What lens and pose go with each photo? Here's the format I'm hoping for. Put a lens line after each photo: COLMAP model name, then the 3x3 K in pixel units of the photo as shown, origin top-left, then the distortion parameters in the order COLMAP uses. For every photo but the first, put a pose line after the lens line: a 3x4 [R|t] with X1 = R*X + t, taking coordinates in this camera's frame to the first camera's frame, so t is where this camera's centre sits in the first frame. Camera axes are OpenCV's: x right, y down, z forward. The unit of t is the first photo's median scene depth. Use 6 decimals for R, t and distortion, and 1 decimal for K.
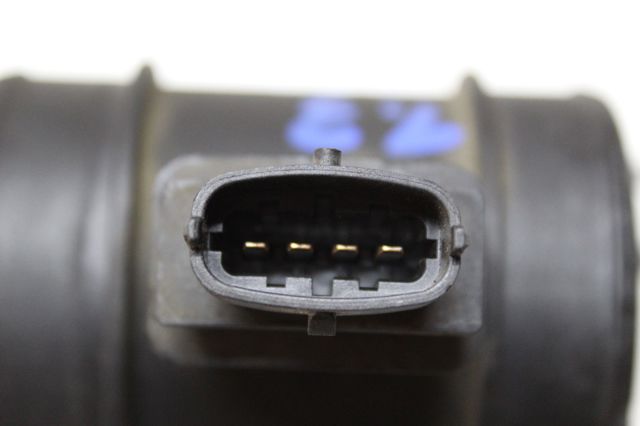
lens RADIAL K [[1636.5, 0, 320.0], [0, 1636.5, 213.0], [0, 0, 1]] dist [-0.137149, 0.000000]
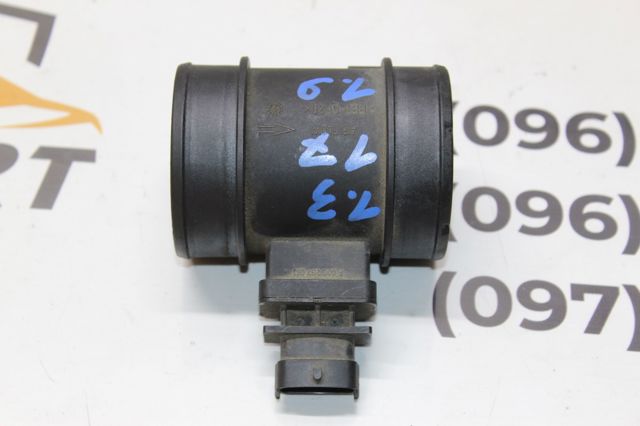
lens RADIAL K [[1636.5, 0, 319.5], [0, 1636.5, 212.6], [0, 0, 1]] dist [-0.137149, 0.000000]
pose [[0.998267, -0.026369, 0.052615, -0.126820], [0.025756, 0.999593, 0.012299, 0.101167], [-0.052918, -0.010923, 0.998539, -1.284334]]
